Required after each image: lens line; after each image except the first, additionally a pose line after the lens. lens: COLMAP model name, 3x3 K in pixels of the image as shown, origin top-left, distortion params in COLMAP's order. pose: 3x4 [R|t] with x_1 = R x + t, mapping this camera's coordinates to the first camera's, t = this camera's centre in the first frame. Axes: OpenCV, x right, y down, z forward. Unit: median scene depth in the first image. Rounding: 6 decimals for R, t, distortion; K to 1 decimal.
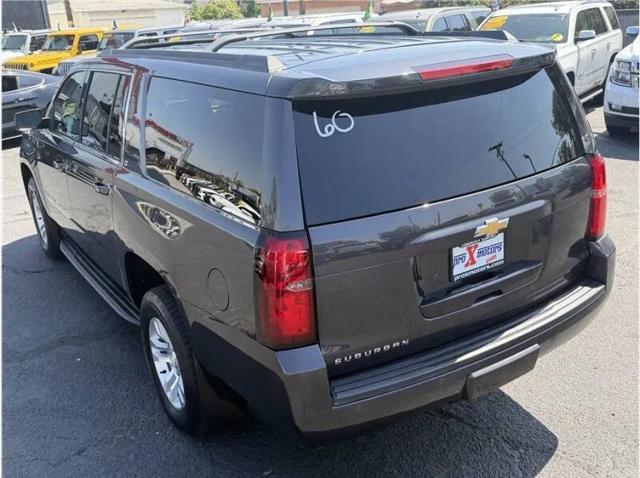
lens RADIAL K [[629.0, 0, 320.0], [0, 629.0, 239.0], [0, 0, 1]] dist [0.110830, -0.197349]
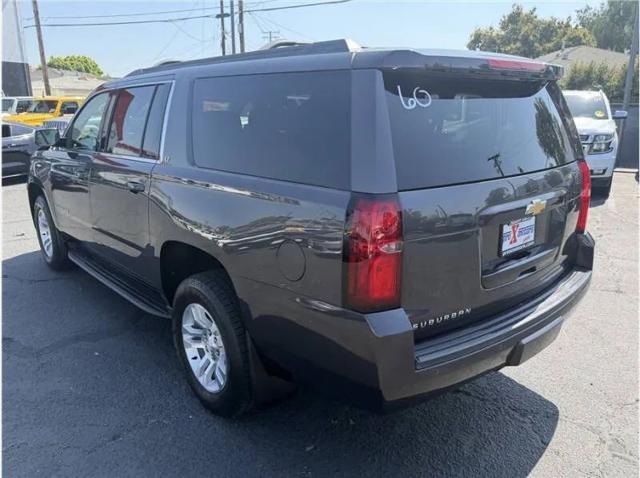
lens RADIAL K [[495.7, 0, 326.2], [0, 495.7, 238.6], [0, 0, 1]] dist [0.009436, -0.008162]
pose [[0.988095, 0.016719, 0.152933, -0.206180], [-0.004525, 0.996806, -0.079737, 0.098428], [-0.153778, 0.078096, 0.985014, 0.182451]]
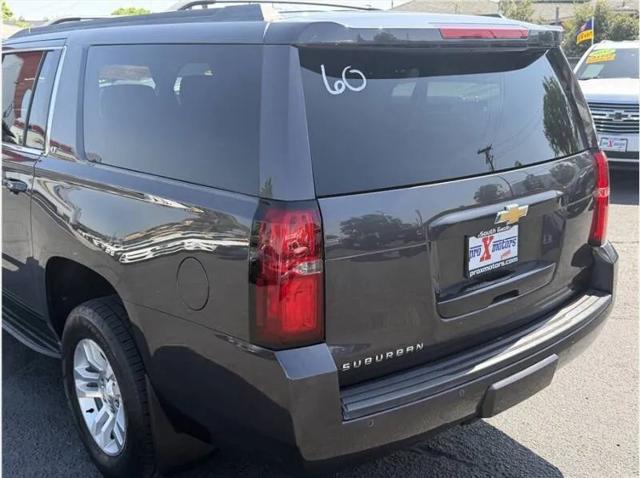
lens RADIAL K [[689.4, 0, 320.4], [0, 689.4, 240.2], [0, 0, 1]] dist [0.140154, -0.300127]
pose [[0.989128, 0.014279, 0.146360, -0.118219], [-0.001288, 0.996078, -0.088475, 0.093347], [-0.147049, 0.087325, 0.985267, 0.088565]]
